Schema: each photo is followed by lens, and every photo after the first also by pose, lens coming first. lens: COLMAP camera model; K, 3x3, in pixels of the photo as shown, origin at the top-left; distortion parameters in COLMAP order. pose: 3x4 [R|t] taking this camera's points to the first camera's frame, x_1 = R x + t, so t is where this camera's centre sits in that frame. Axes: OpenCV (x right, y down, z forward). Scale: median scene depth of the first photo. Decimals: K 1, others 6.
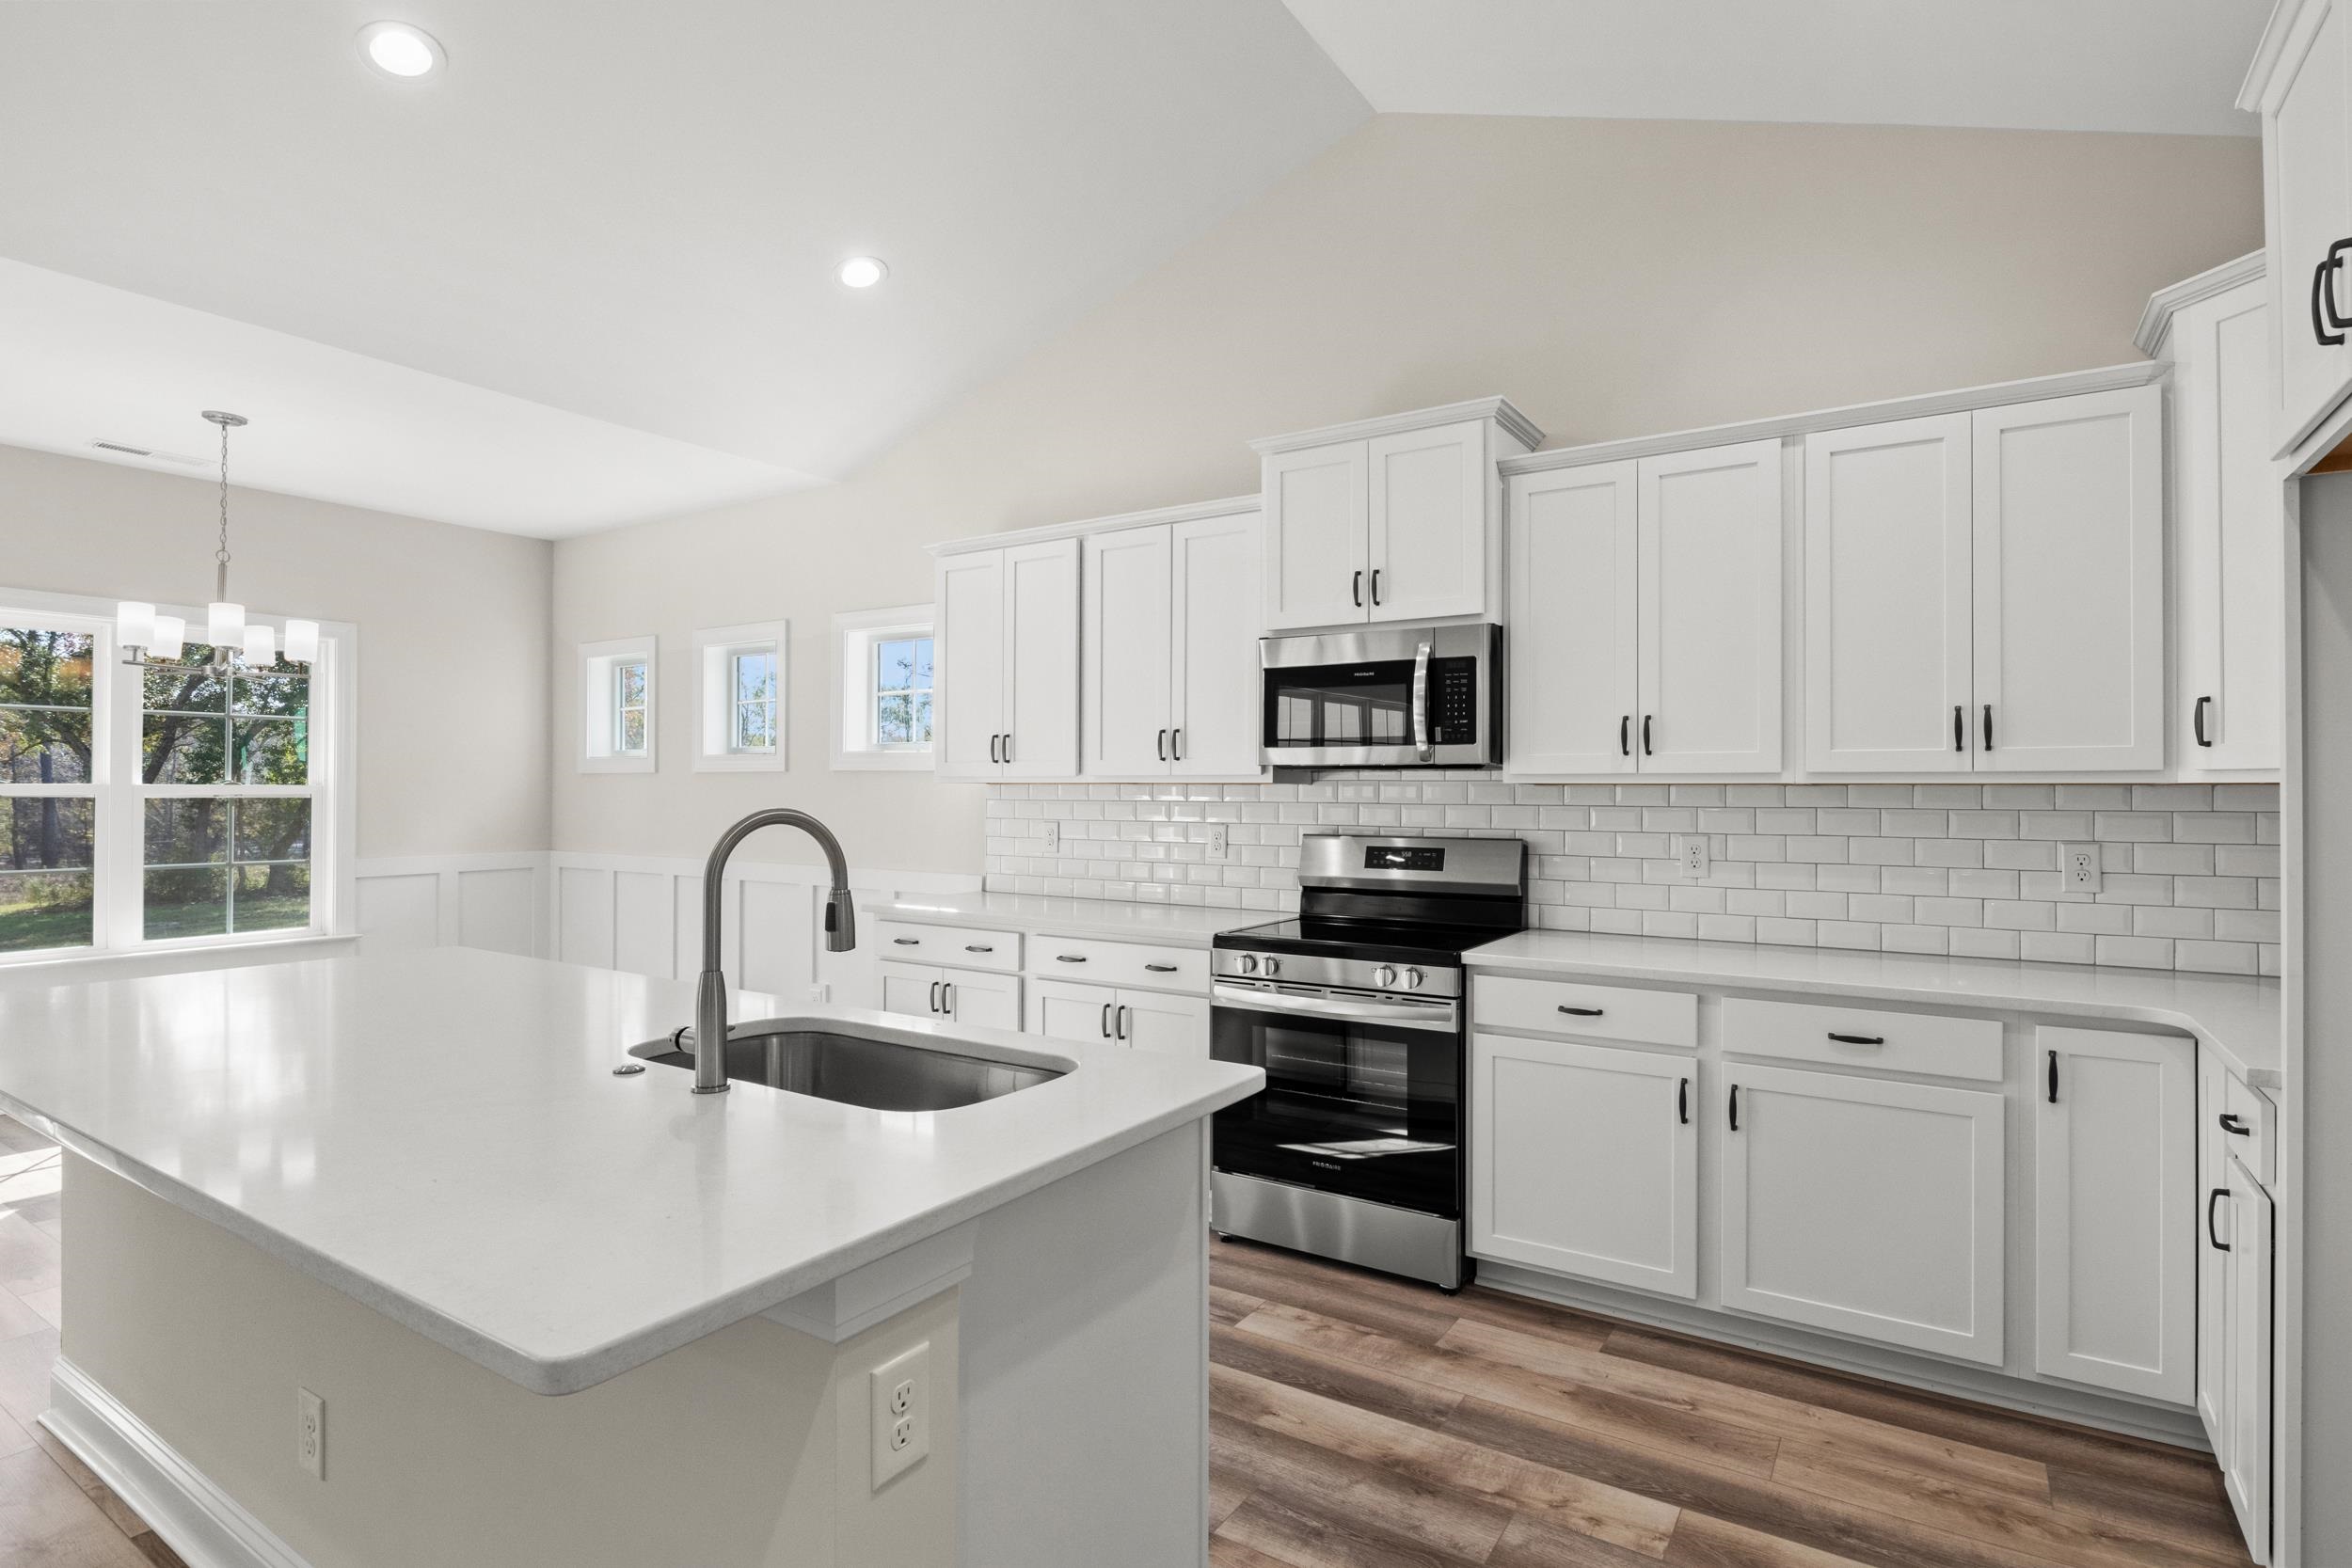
lens RADIAL K [[1177.5, 0, 1176.0], [0, 1177.5, 784.0], [0, 0, 1]] dist [-0.002067, -0.000489]
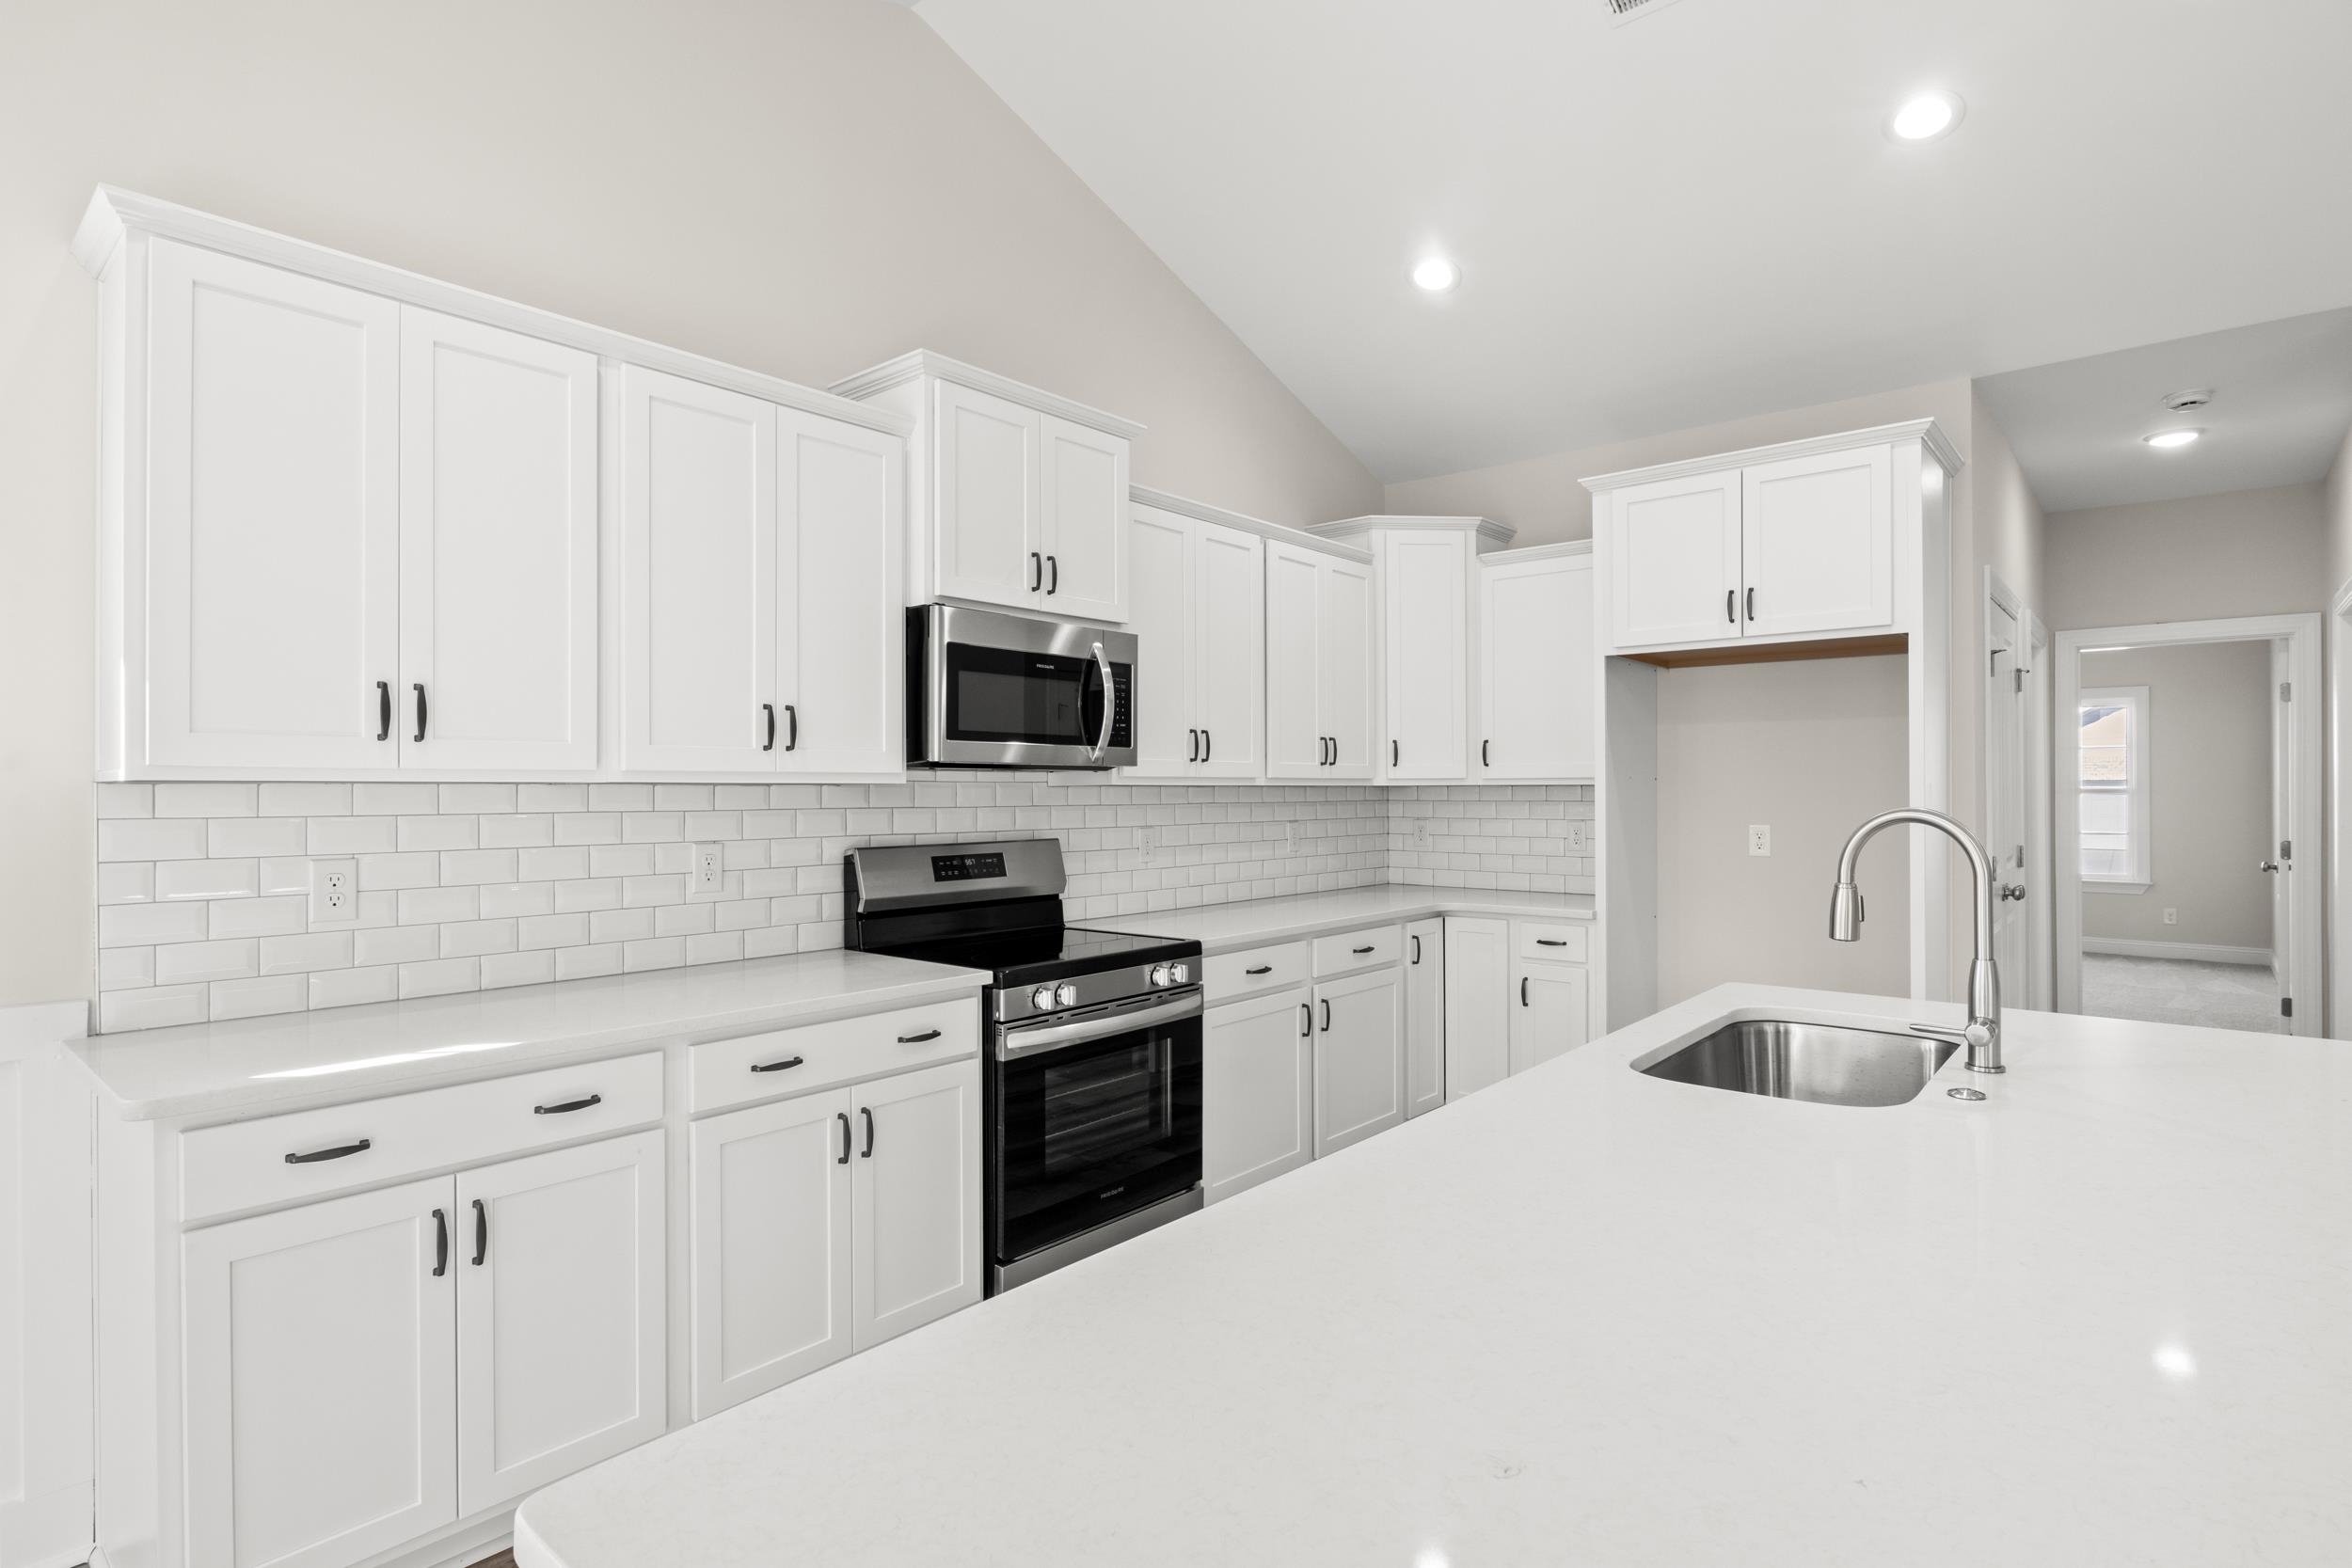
lens RADIAL K [[1167.1, 0, 1202.7], [0, 1167.1, 796.2], [0, 0, 1]] dist [-0.001563, -0.009576]
pose [[0.124038, -0.005884, 0.992260, -0.755812], [-0.000716, 0.999982, 0.006019, 0.003433], [-0.992277, -0.001457, 0.124032, 0.789727]]
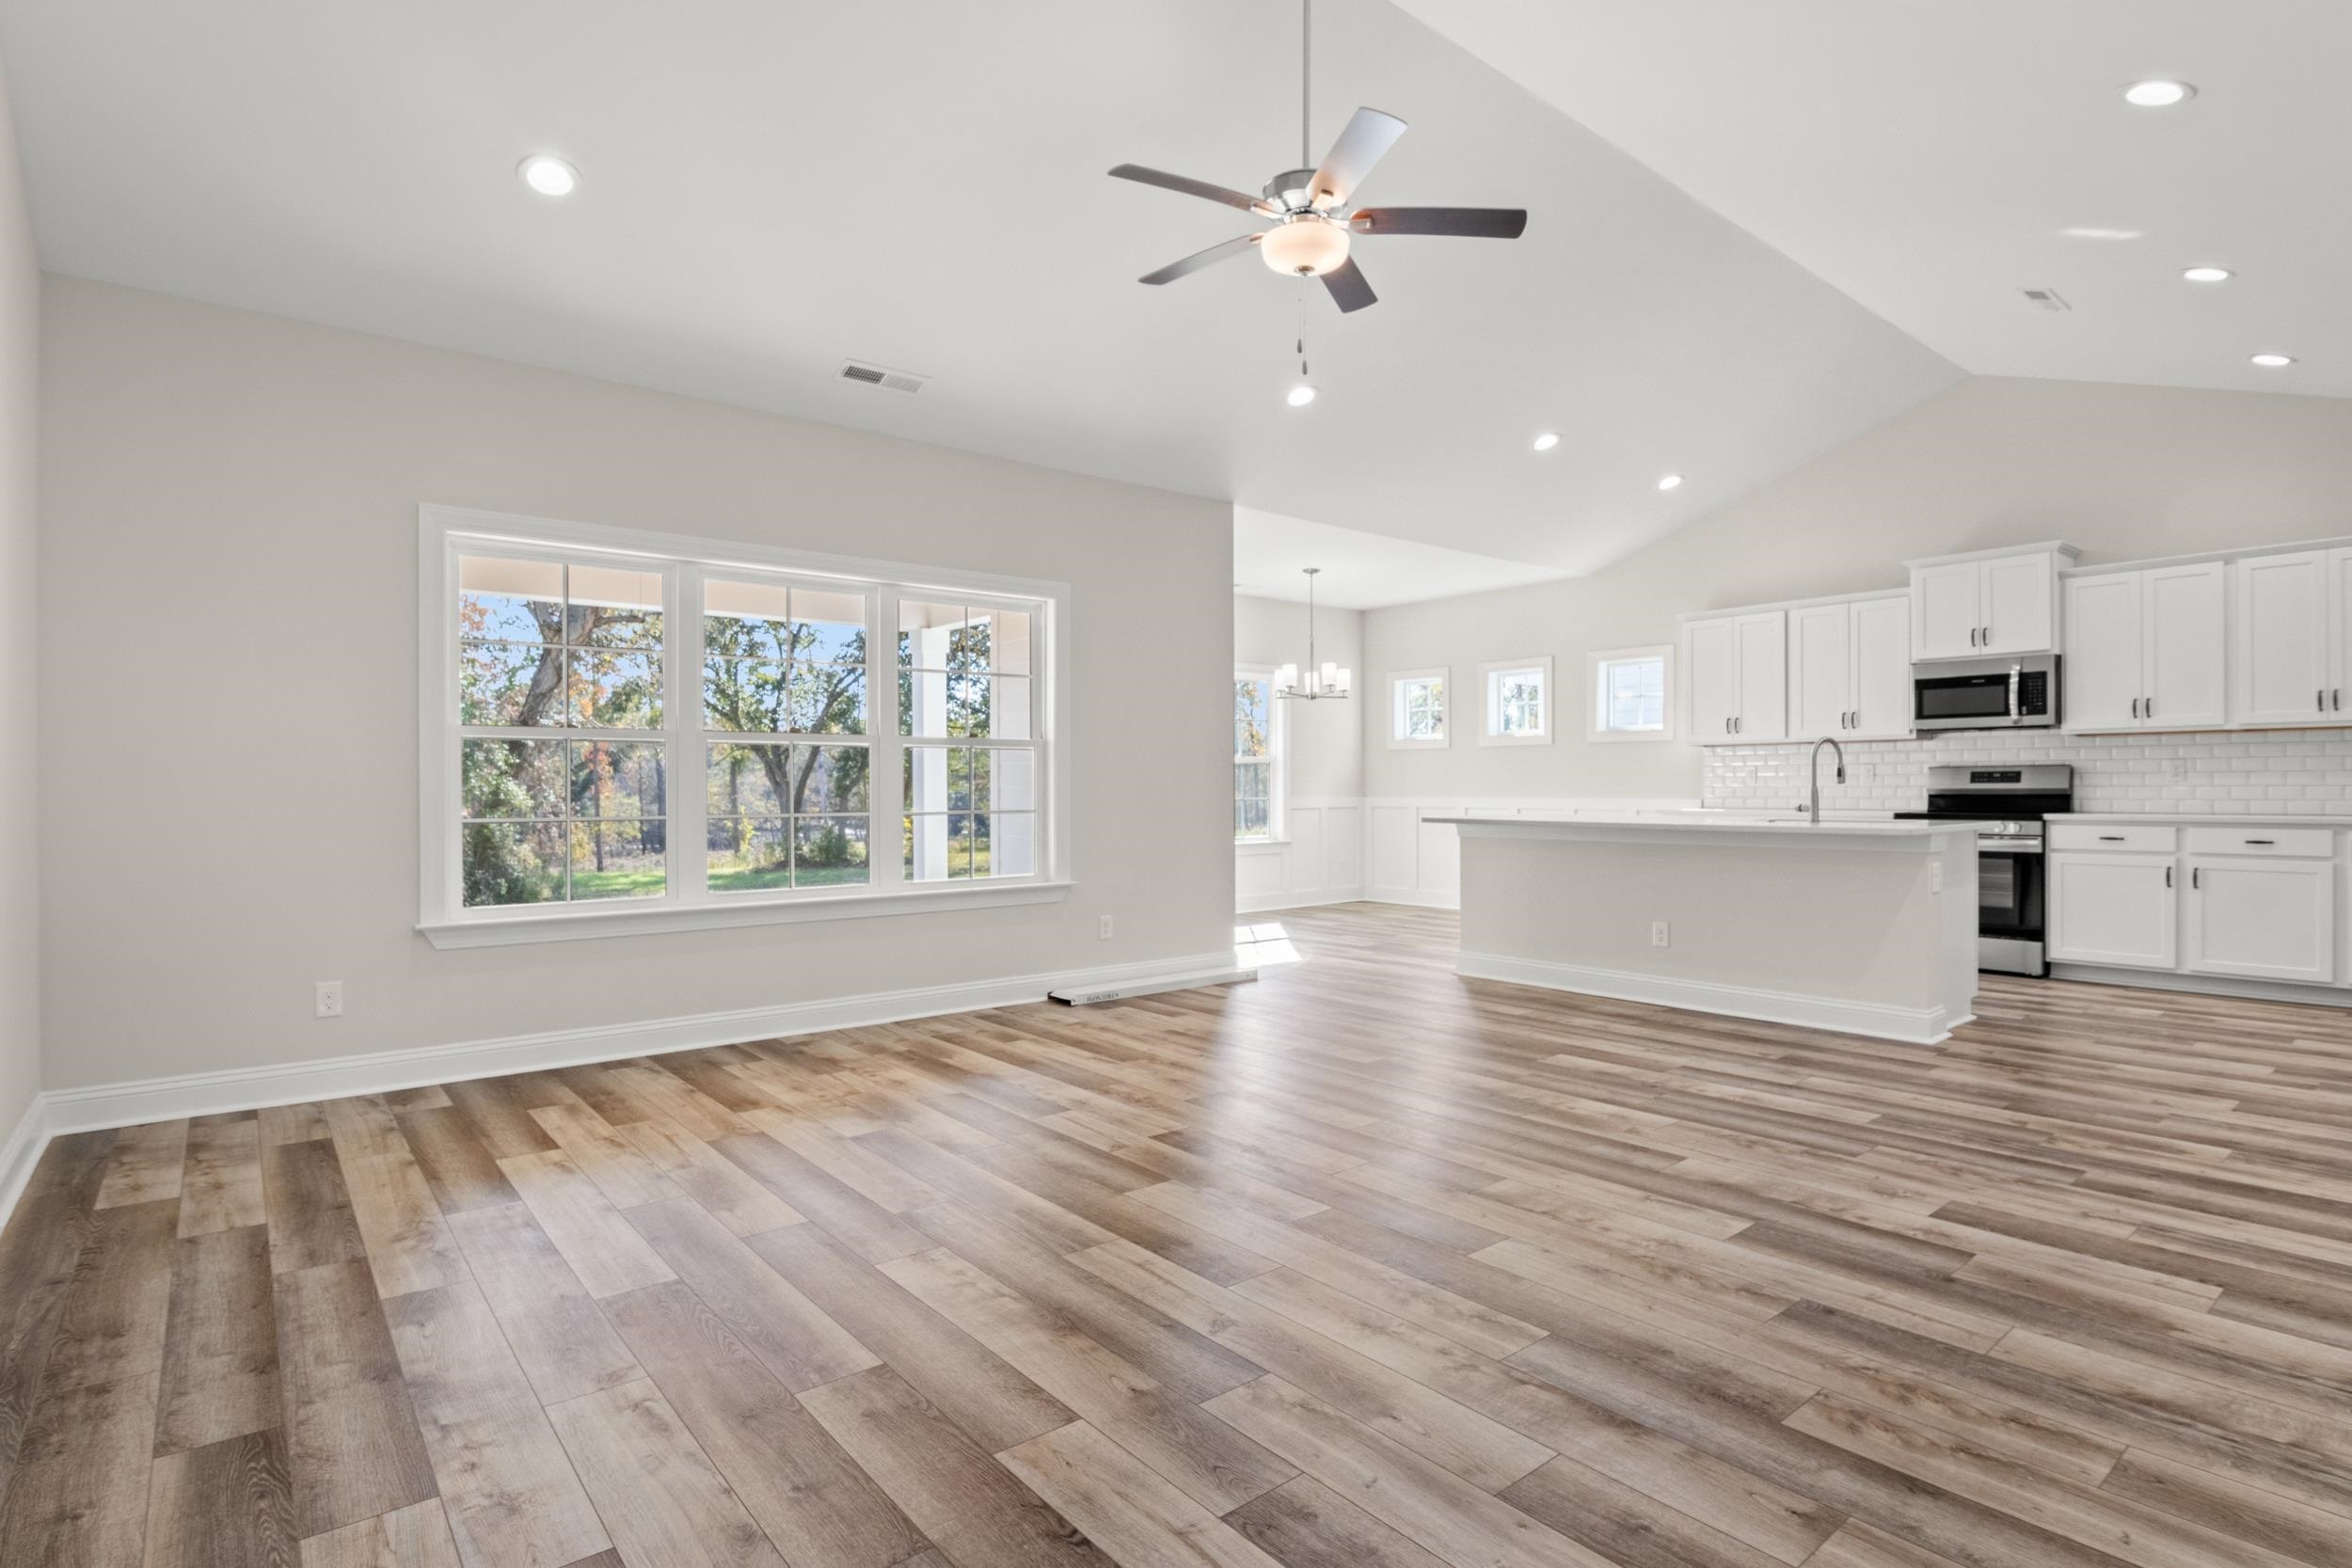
lens RADIAL K [[1167.1, 0, 1202.7], [0, 1167.1, 796.2], [0, 0, 1]] dist [-0.001563, -0.009576]
pose [[0.958427, -0.005151, -0.285292, -0.547516], [0.008527, 0.999908, 0.010595, 0.070060], [0.285211, -0.012587, 0.958382, -1.282485]]
